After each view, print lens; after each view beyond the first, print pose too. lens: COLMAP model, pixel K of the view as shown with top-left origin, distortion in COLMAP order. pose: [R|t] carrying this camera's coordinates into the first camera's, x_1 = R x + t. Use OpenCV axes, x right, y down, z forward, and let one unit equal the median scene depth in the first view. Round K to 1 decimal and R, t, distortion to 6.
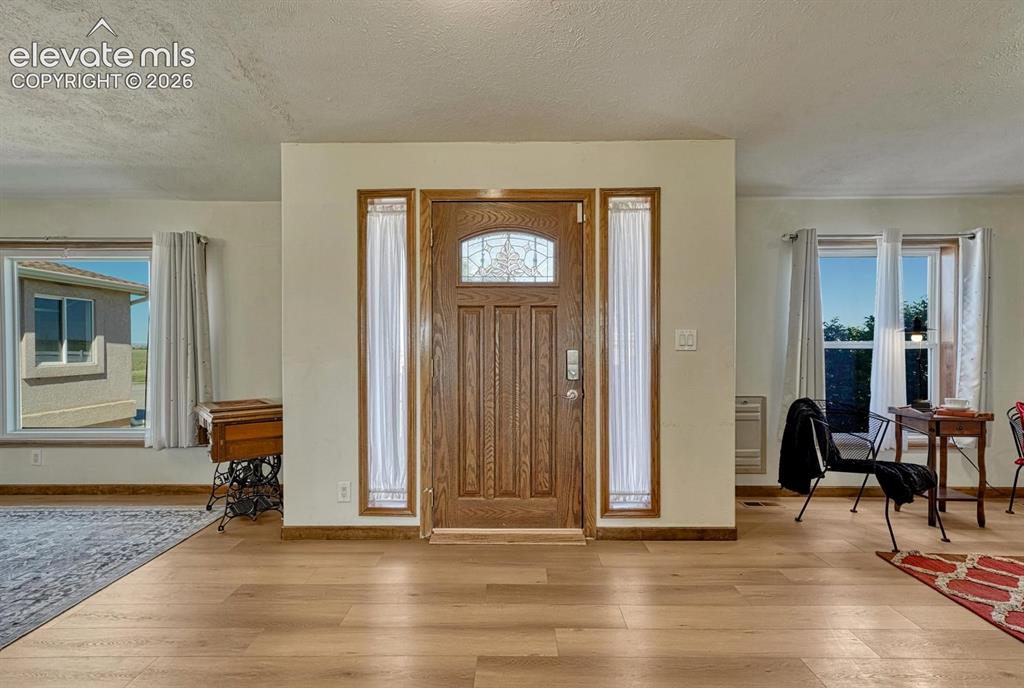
lens RADIAL K [[500.6, 0, 512.0], [0, 500.6, 344.0], [0, 0, 1]] dist [0.002635, 0.000245]
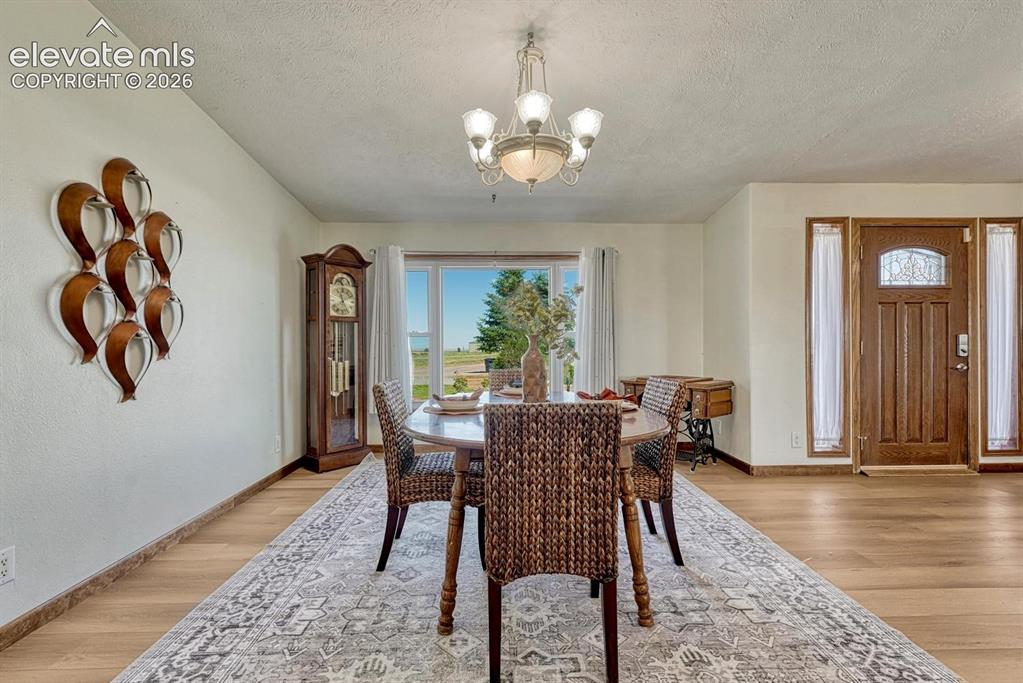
lens RADIAL K [[450.3, 0, 511.5], [0, 450.3, 341.5], [0, 0, 1]] dist [-0.001137, -0.000165]
pose [[0.999564, -0.003695, 0.029297, -1.143846], [0.003957, 0.999953, -0.008870, 0.037129], [-0.029263, 0.008982, 0.999531, -0.196920]]
